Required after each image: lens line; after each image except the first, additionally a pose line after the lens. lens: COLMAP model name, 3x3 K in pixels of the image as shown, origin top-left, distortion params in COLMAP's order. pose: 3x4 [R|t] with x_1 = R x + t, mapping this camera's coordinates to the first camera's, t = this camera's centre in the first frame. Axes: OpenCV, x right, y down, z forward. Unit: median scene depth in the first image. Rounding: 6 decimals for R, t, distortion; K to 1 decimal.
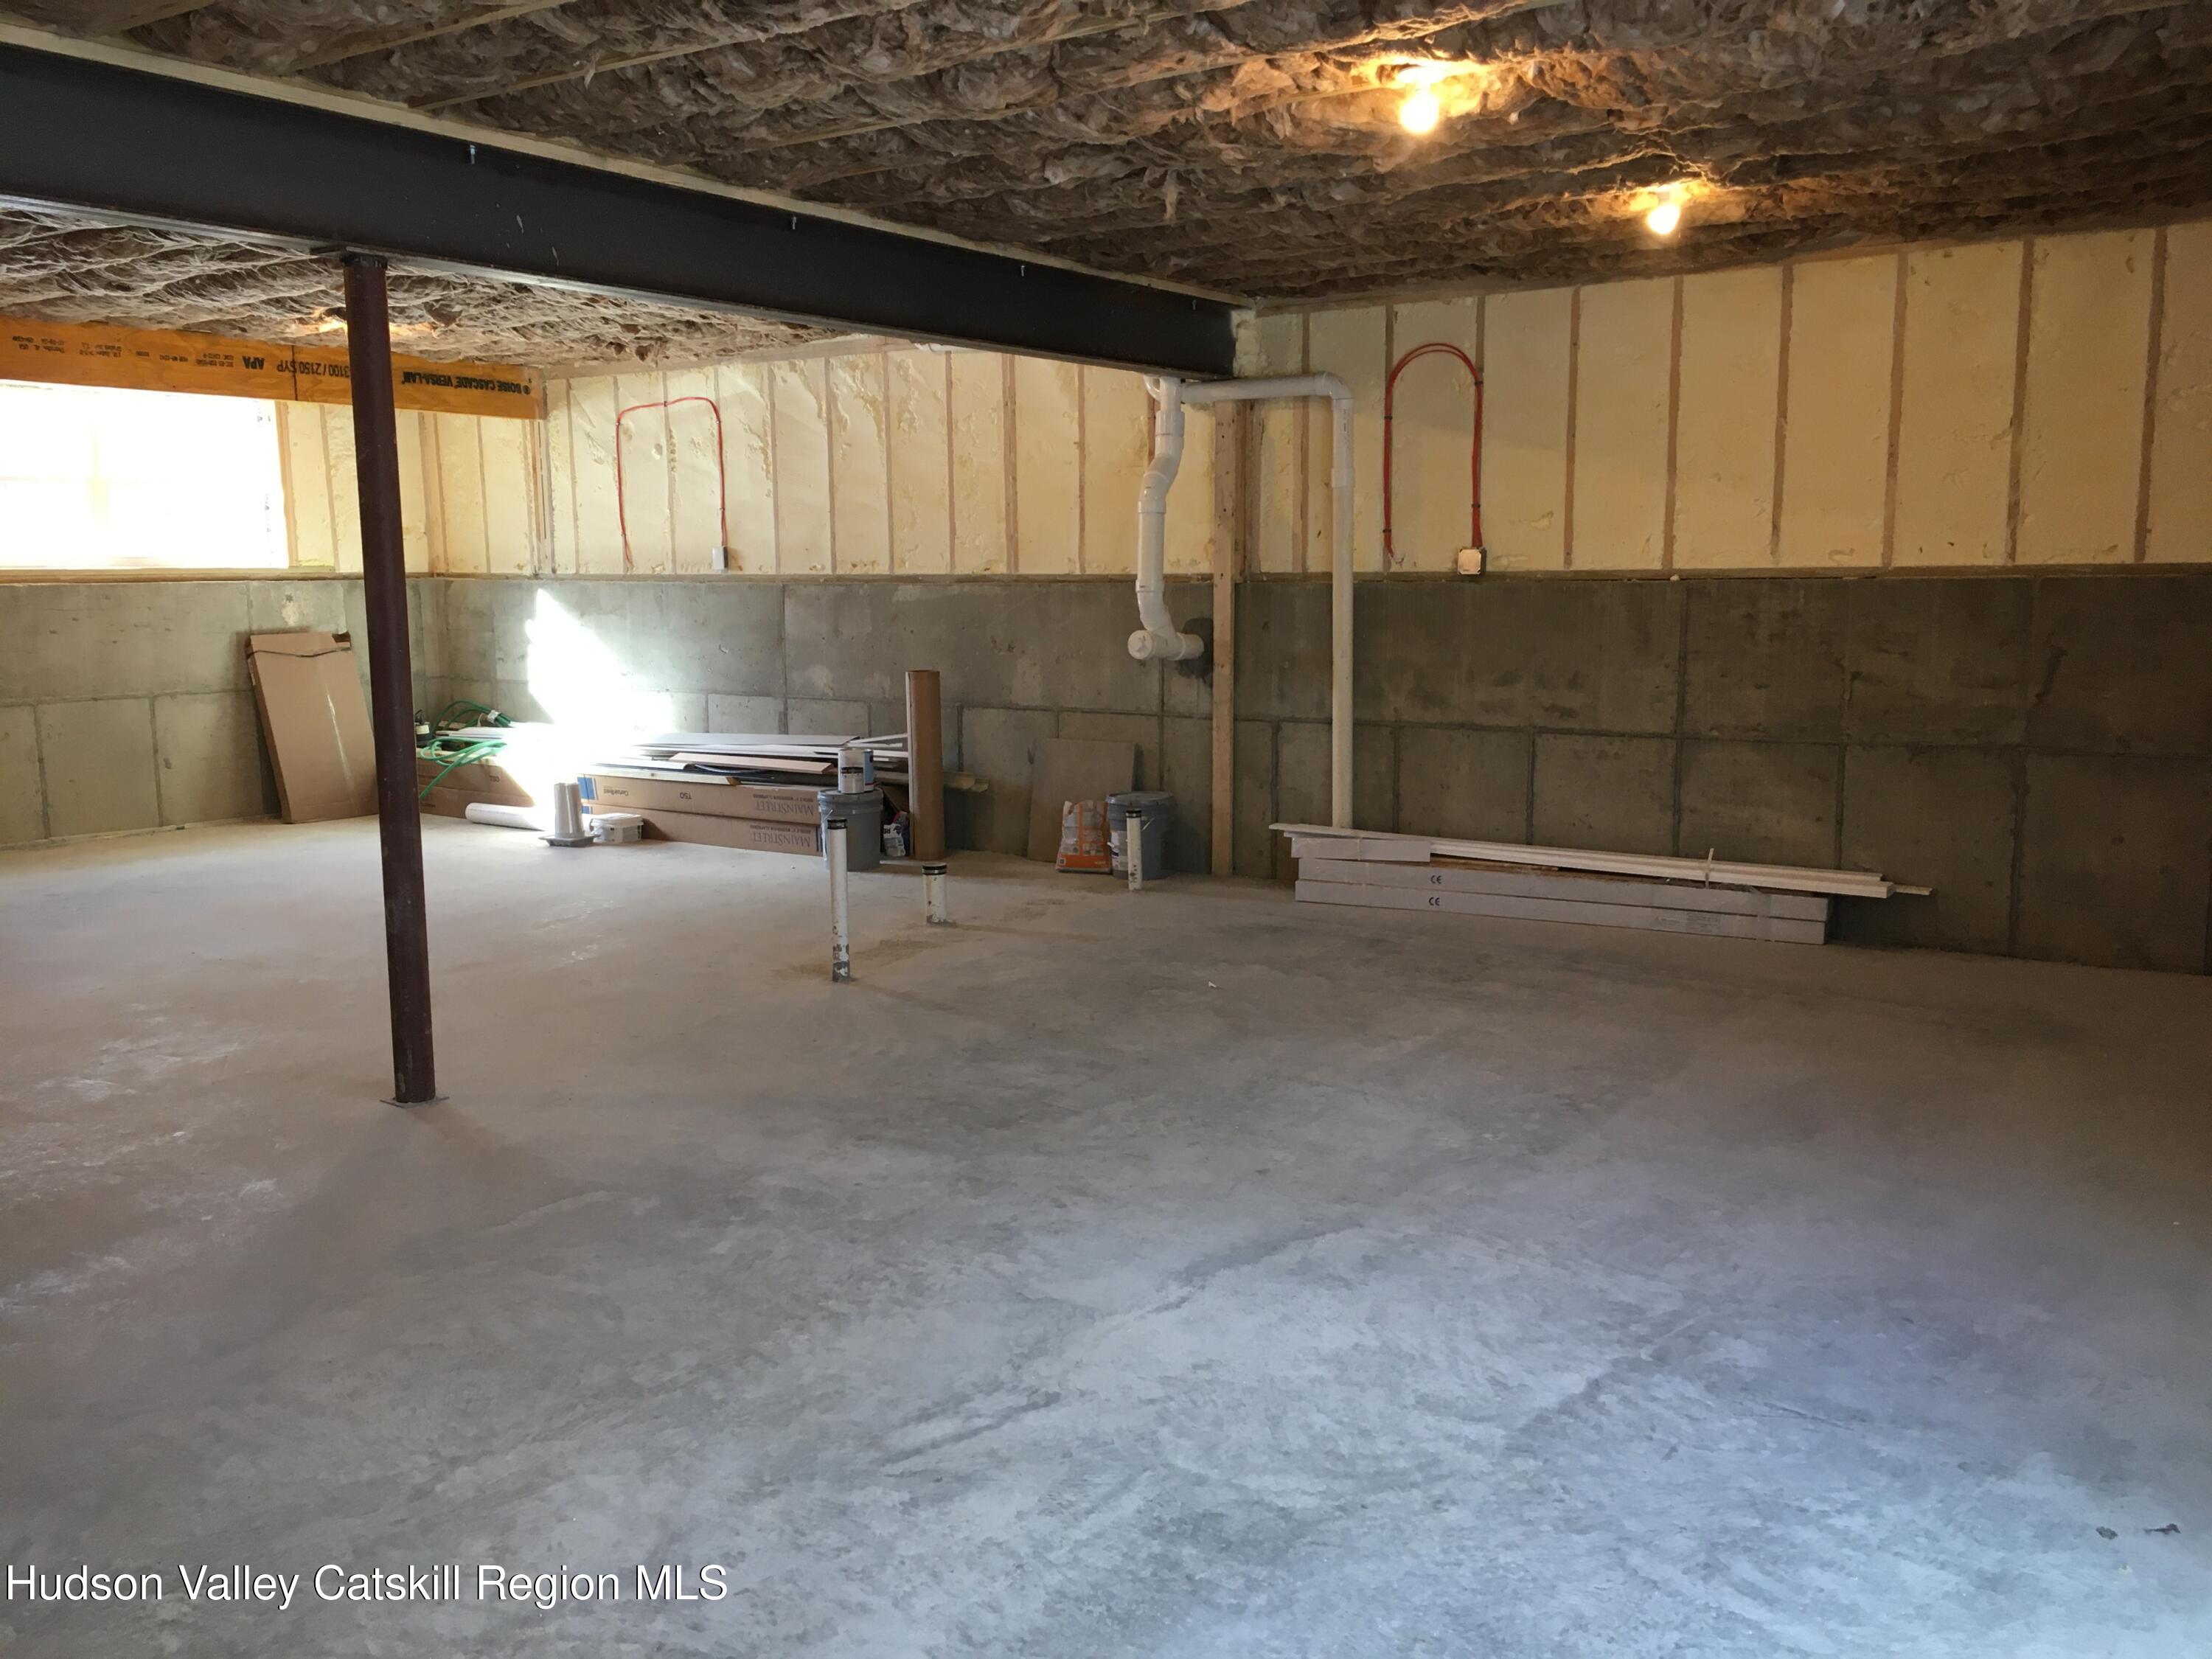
lens RADIAL K [[1863.9, 0, 1104.0], [0, 1863.9, 832.8], [0, 0, 1]] dist [0.077456, -0.091892]
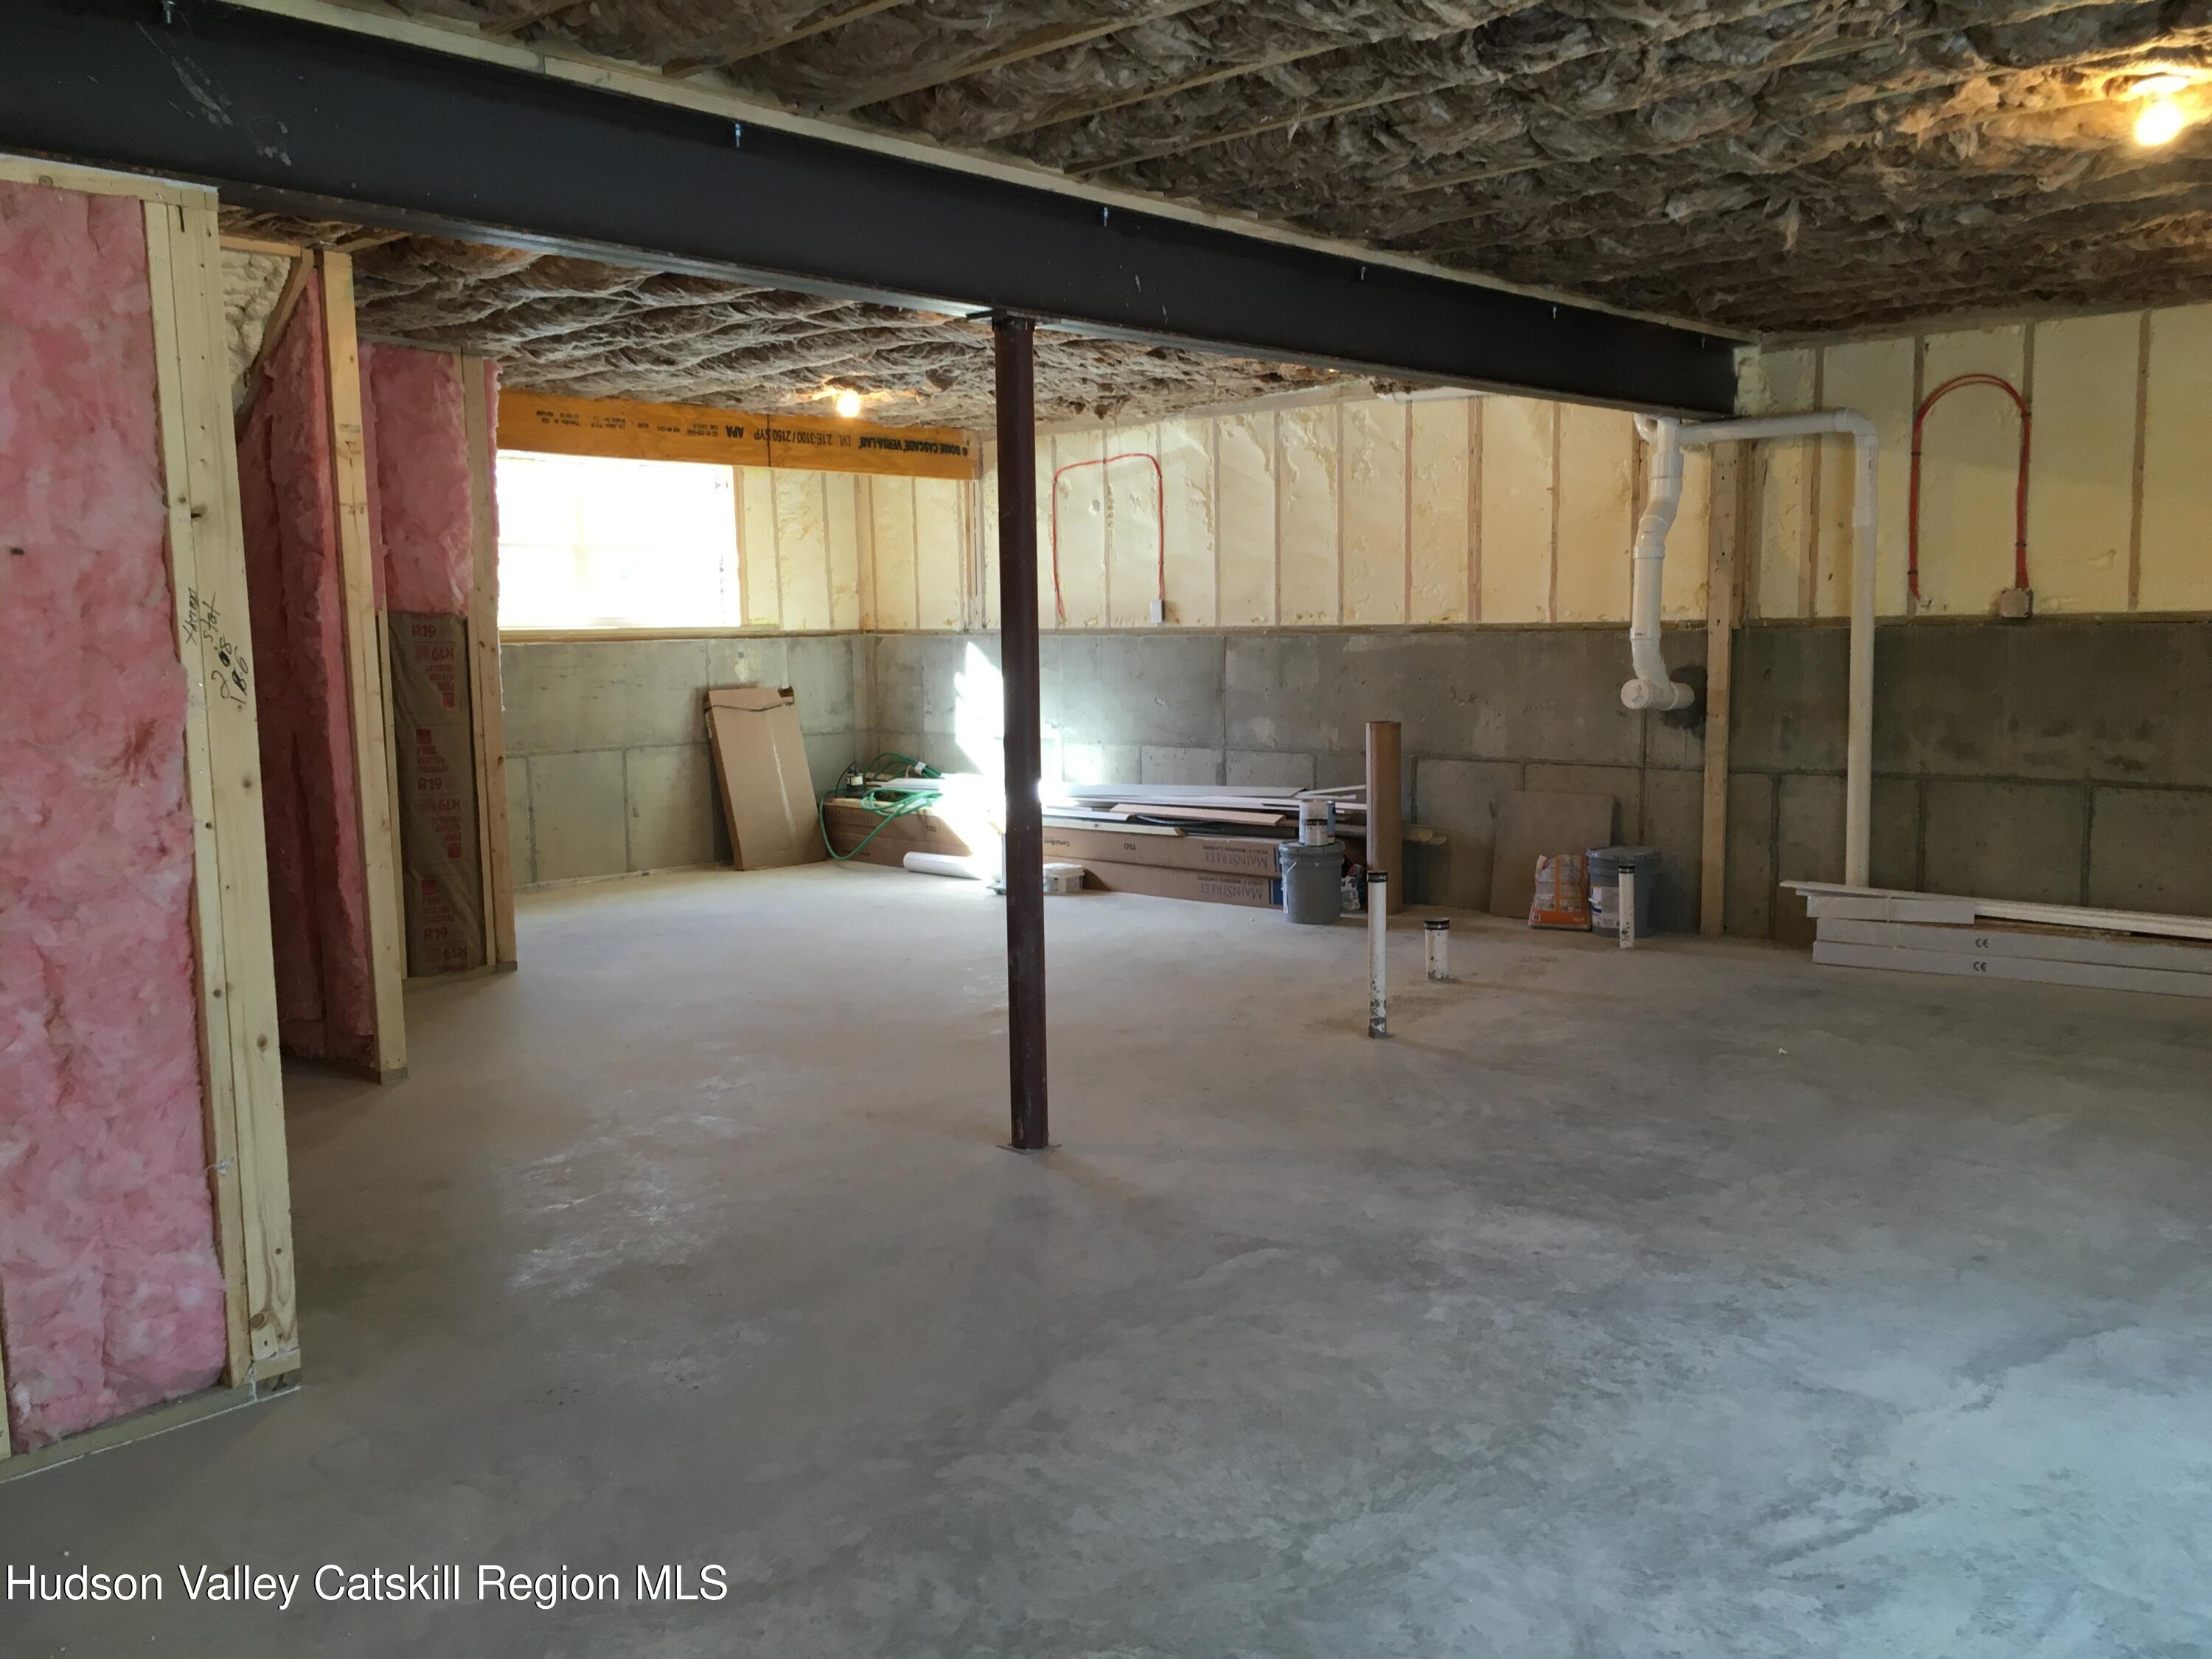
lens RADIAL K [[1863.9, 0, 1104.0], [0, 1863.9, 832.8], [0, 0, 1]] dist [0.077456, -0.091892]
pose [[0.990310, 0.006977, -0.138702, -0.121203], [-0.010830, 0.999576, -0.027044, 0.000179], [0.138454, 0.028284, 0.989965, 0.004045]]
